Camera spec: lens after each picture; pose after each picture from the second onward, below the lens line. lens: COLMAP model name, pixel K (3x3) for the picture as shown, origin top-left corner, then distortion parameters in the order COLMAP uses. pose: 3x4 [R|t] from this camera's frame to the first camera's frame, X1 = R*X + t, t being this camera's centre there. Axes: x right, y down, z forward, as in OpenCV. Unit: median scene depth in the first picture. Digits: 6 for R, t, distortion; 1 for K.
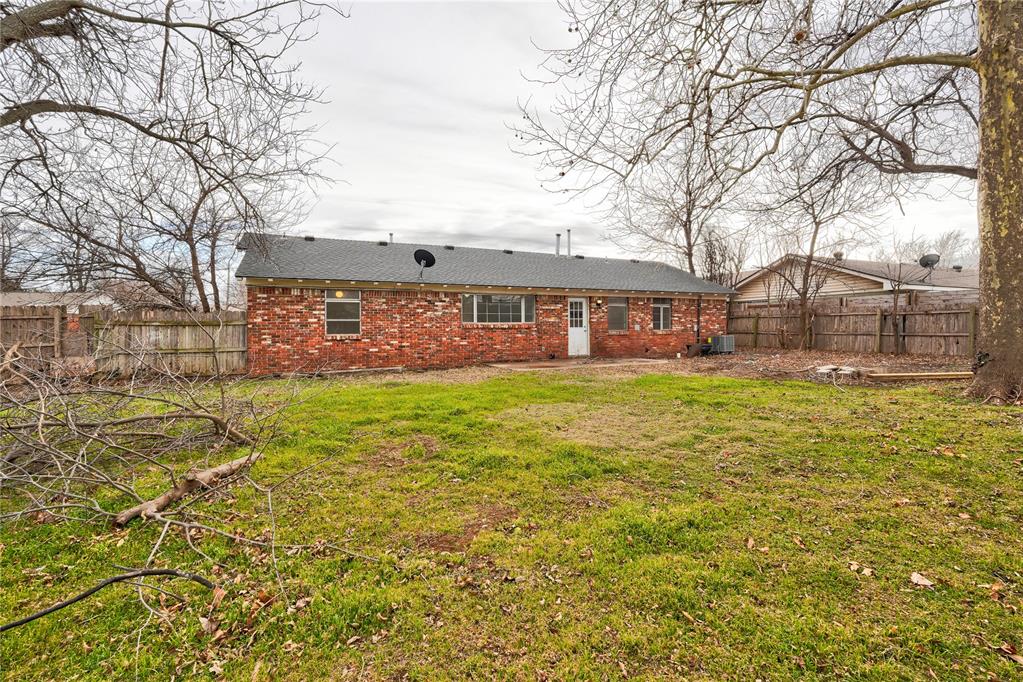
lens RADIAL K [[437.2, 0, 507.1], [0, 437.2, 338.7], [0, 0, 1]] dist [-0.008564, 0.005137]
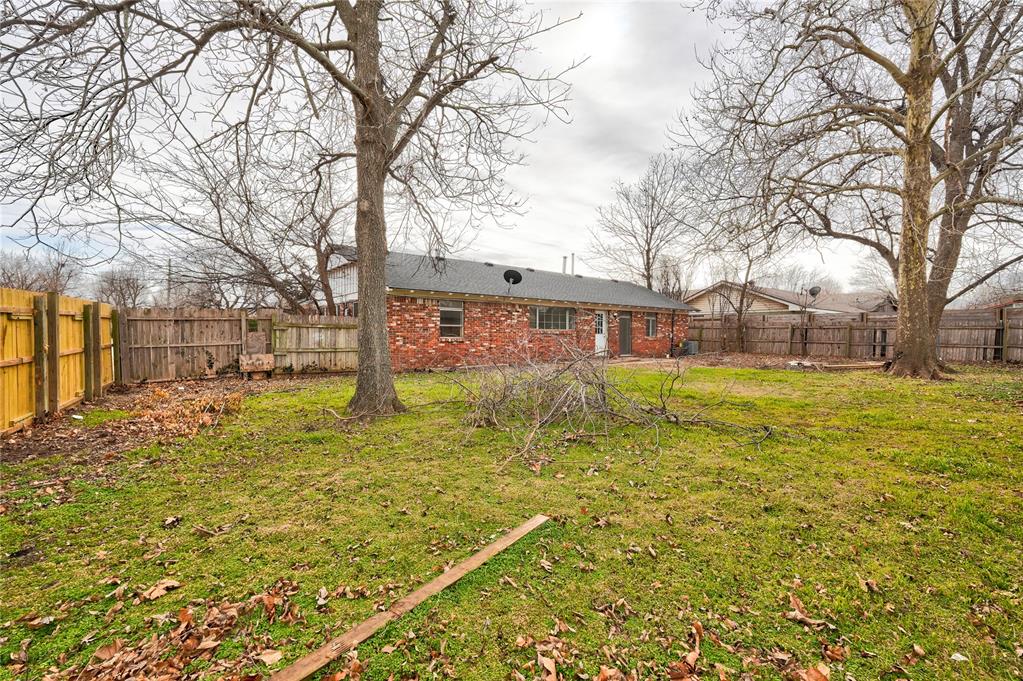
lens RADIAL K [[437.2, 0, 507.1], [0, 437.2, 338.2], [0, 0, 1]] dist [-0.008564, 0.005137]
pose [[0.971516, 0.011107, 0.236714, -0.413305], [-0.007376, 0.999834, -0.016643, 0.009426], [-0.236860, 0.014423, 0.971437, -0.170493]]
